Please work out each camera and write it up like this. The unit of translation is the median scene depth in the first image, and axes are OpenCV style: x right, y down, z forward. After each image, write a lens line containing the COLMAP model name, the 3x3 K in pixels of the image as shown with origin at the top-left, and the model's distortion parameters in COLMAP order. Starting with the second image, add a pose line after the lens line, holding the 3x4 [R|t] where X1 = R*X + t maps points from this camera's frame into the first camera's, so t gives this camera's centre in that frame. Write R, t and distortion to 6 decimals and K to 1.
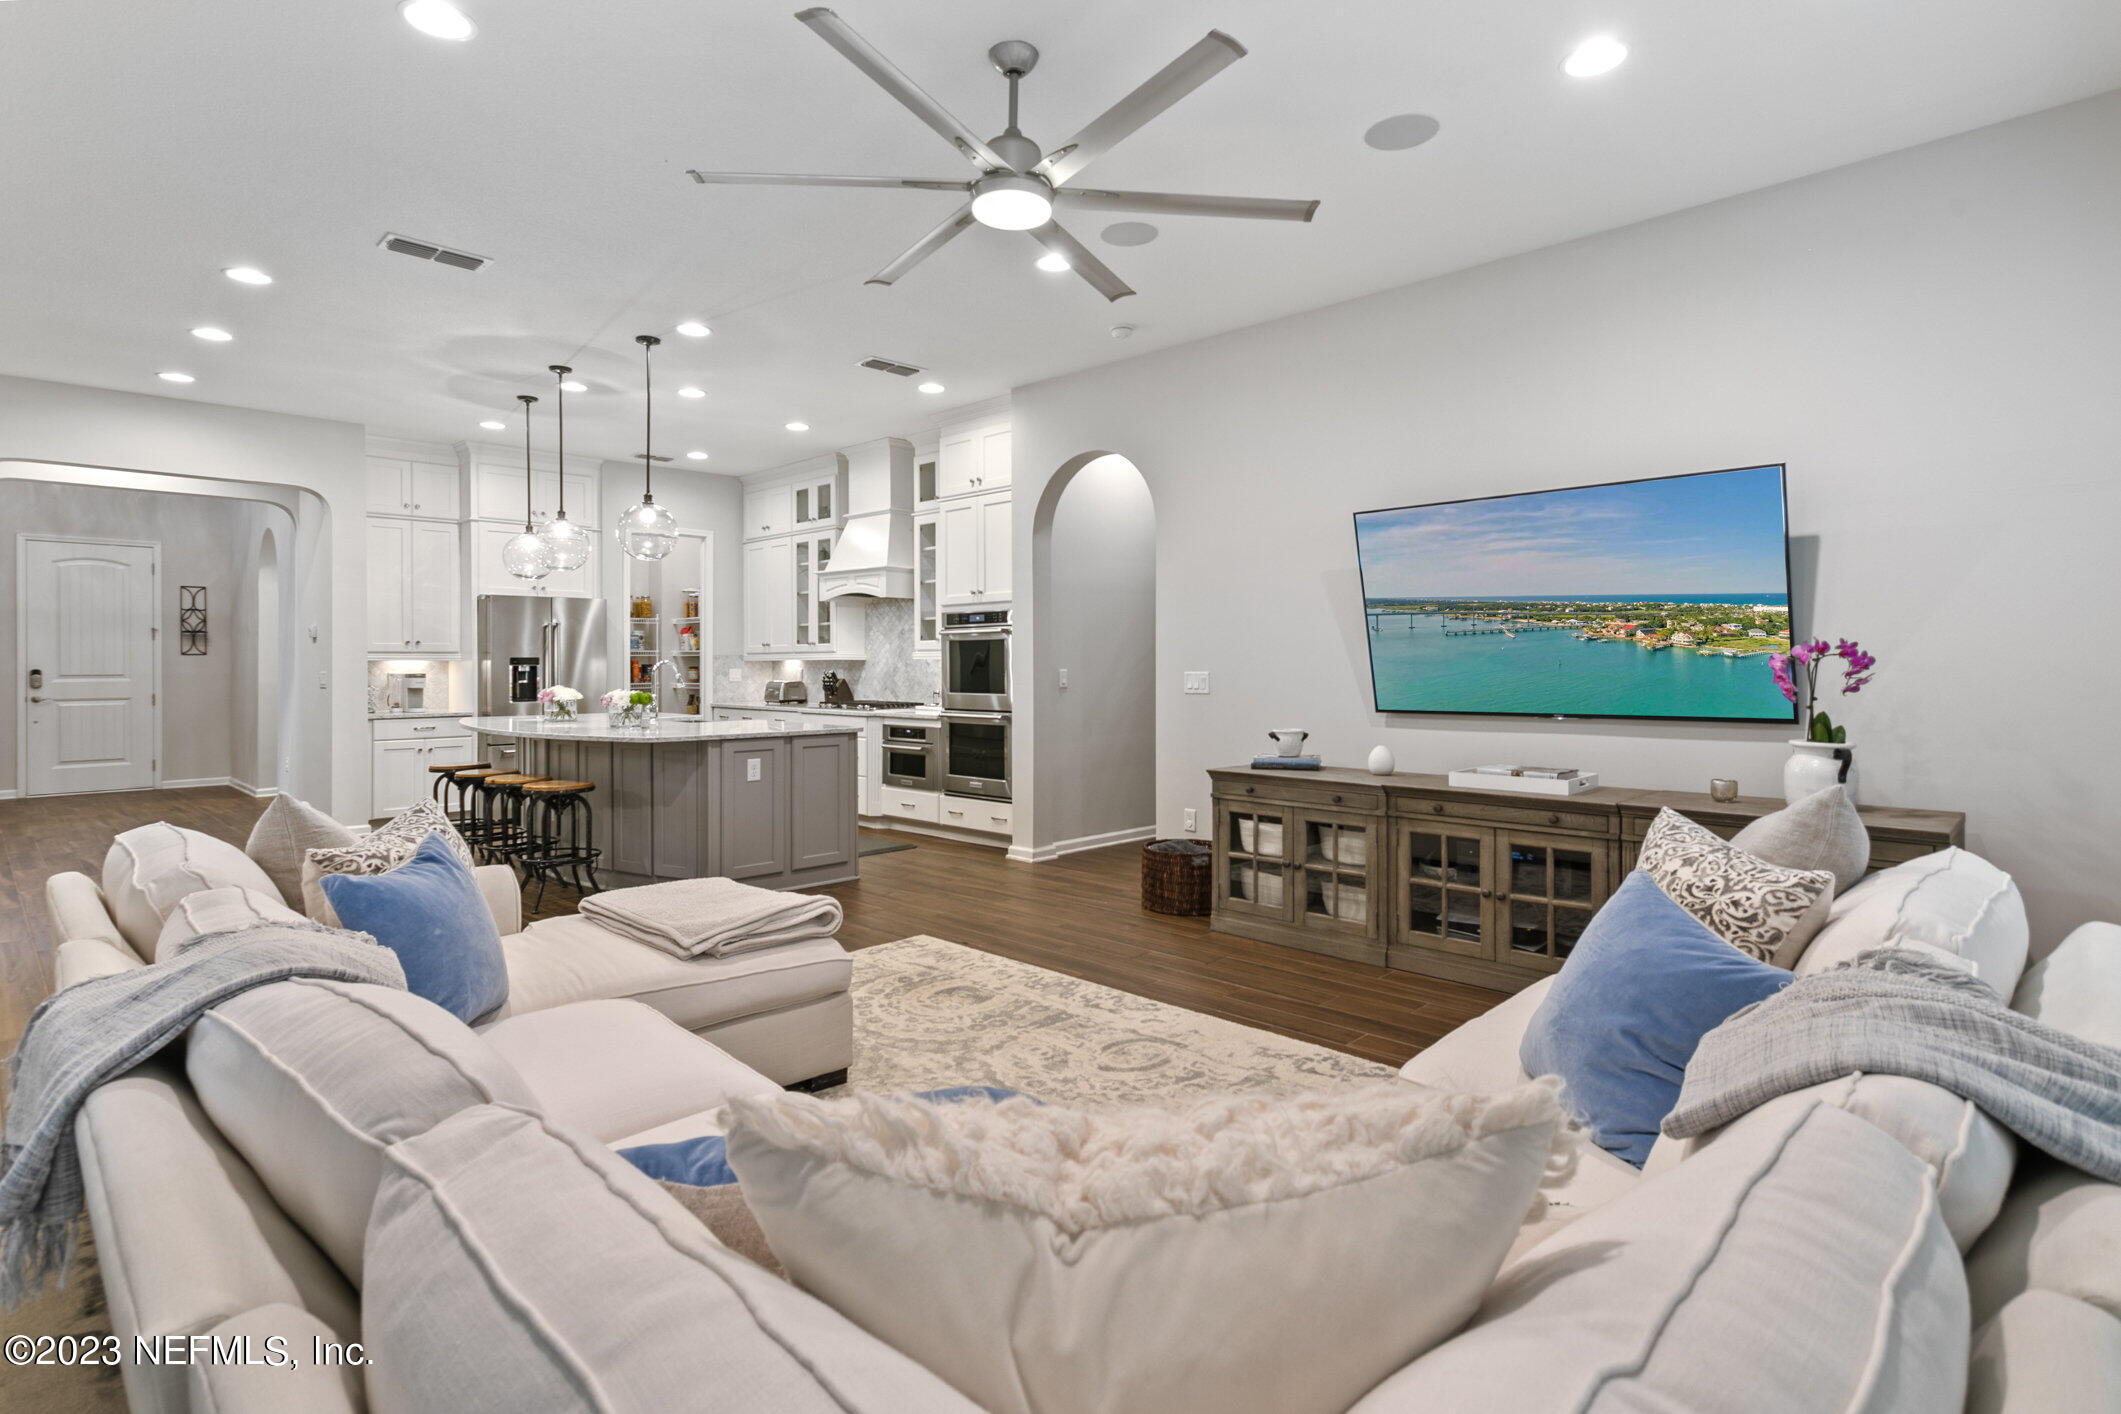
lens RADIAL K [[1059.7, 0, 1057.0], [0, 1059.7, 668.1], [0, 0, 1]] dist [-0.001178, -0.000387]
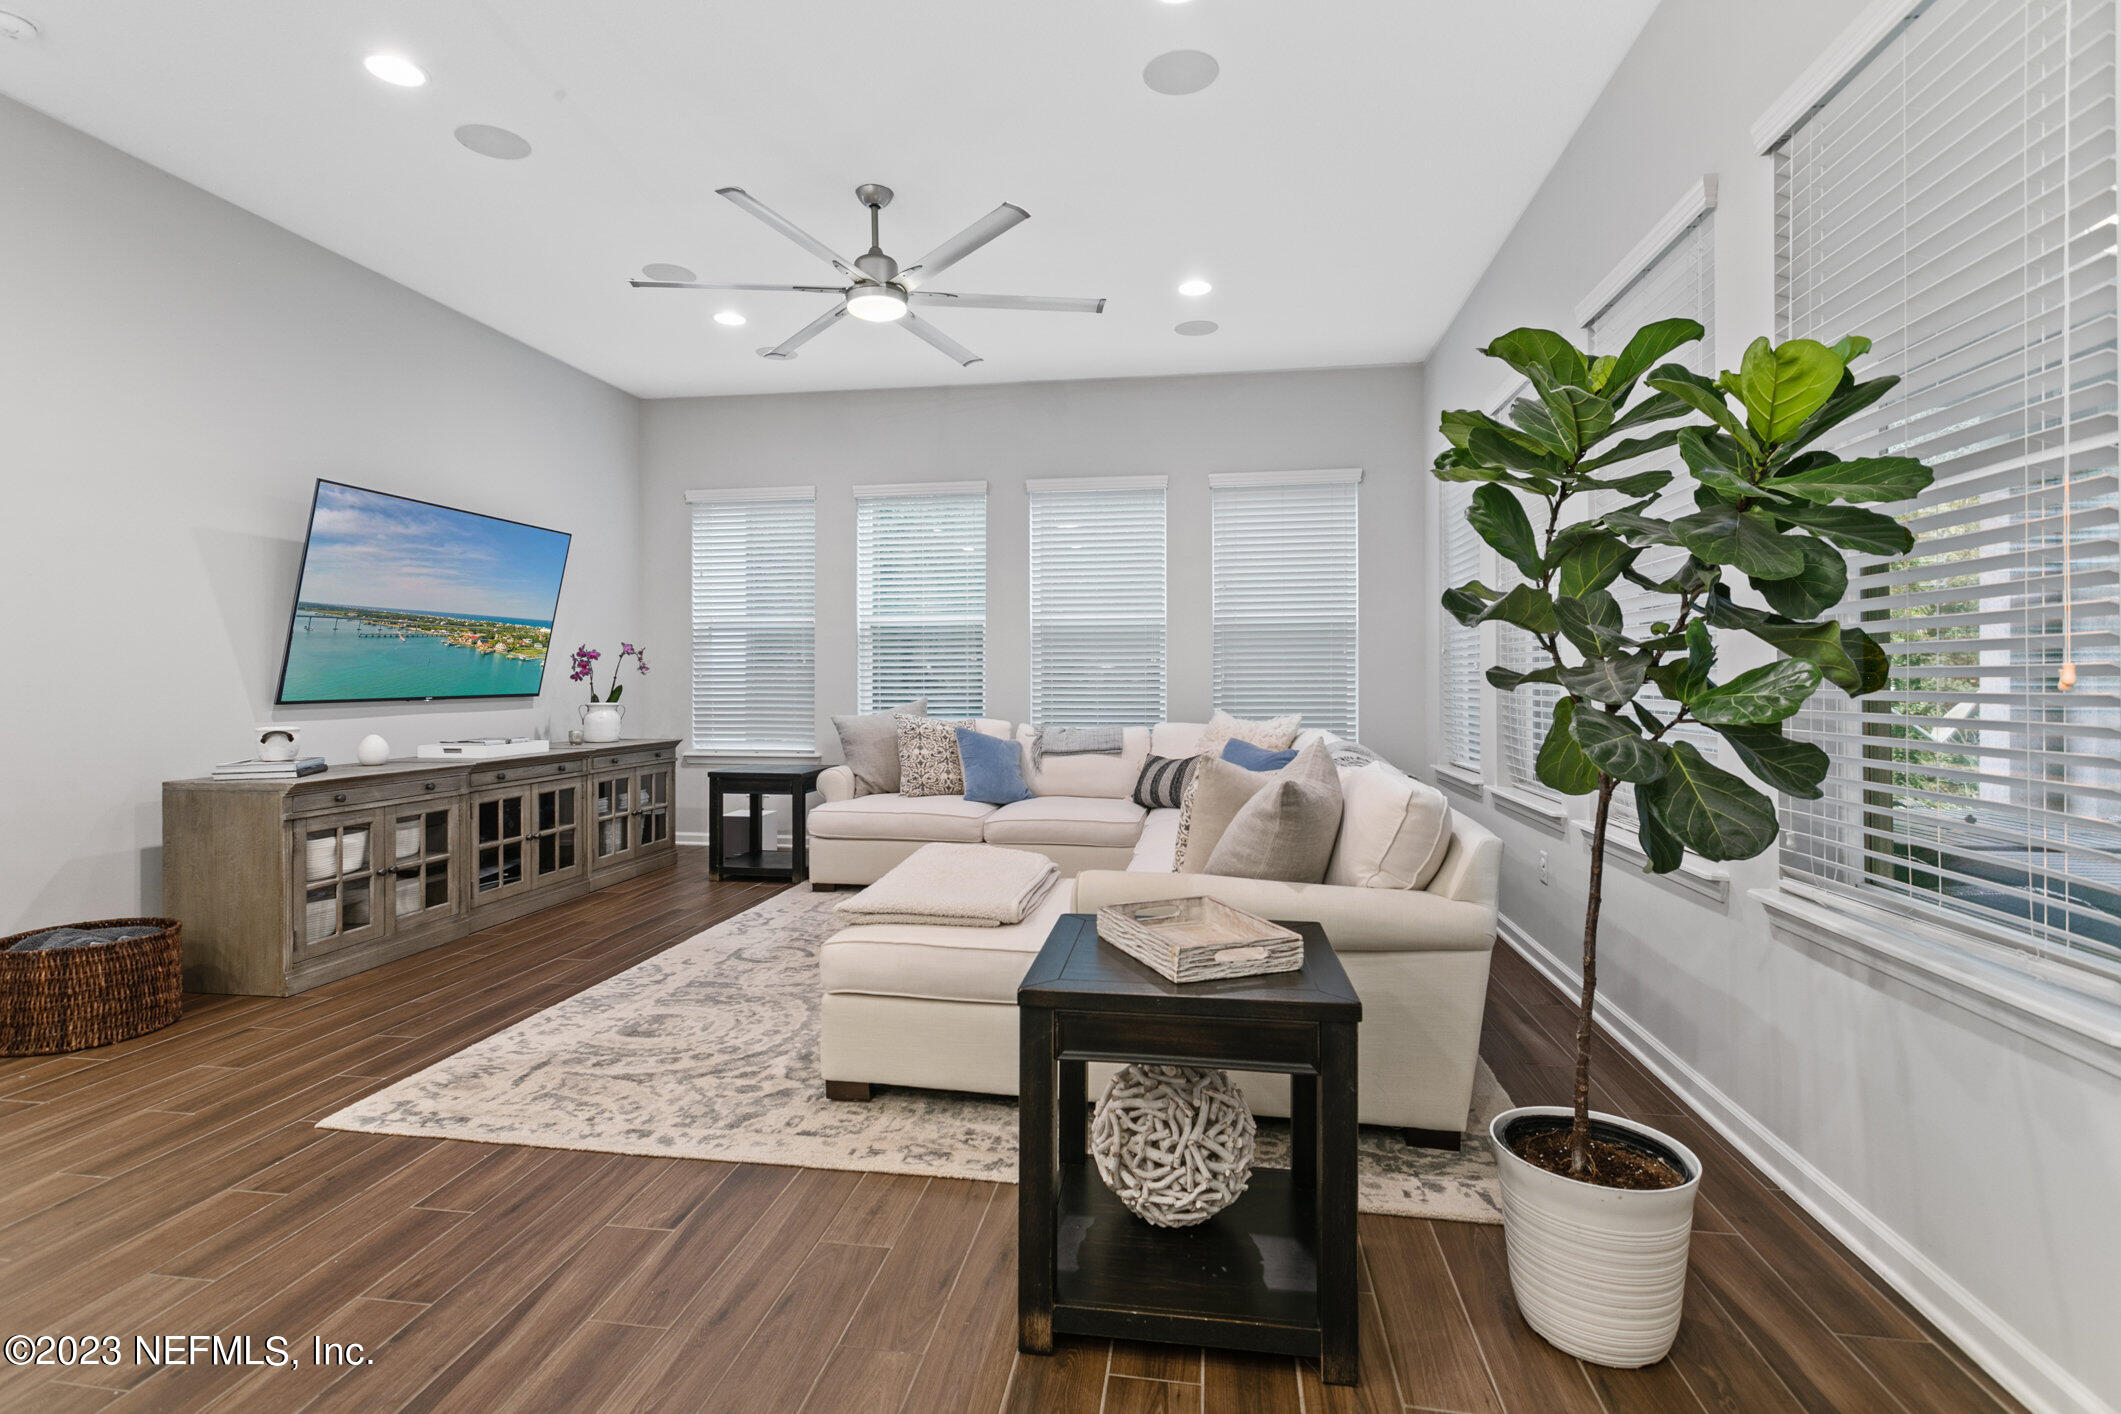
lens RADIAL K [[1017.4, 0, 1053.3], [0, 1017.4, 669.6], [0, 0, 1]] dist [0.015909, 0.000282]
pose [[-0.573204, 0.009468, 0.819358, -1.035418], [0.004407, 0.999954, -0.008471, 0.031576], [-0.819401, -0.001244, -0.573220, 1.313870]]
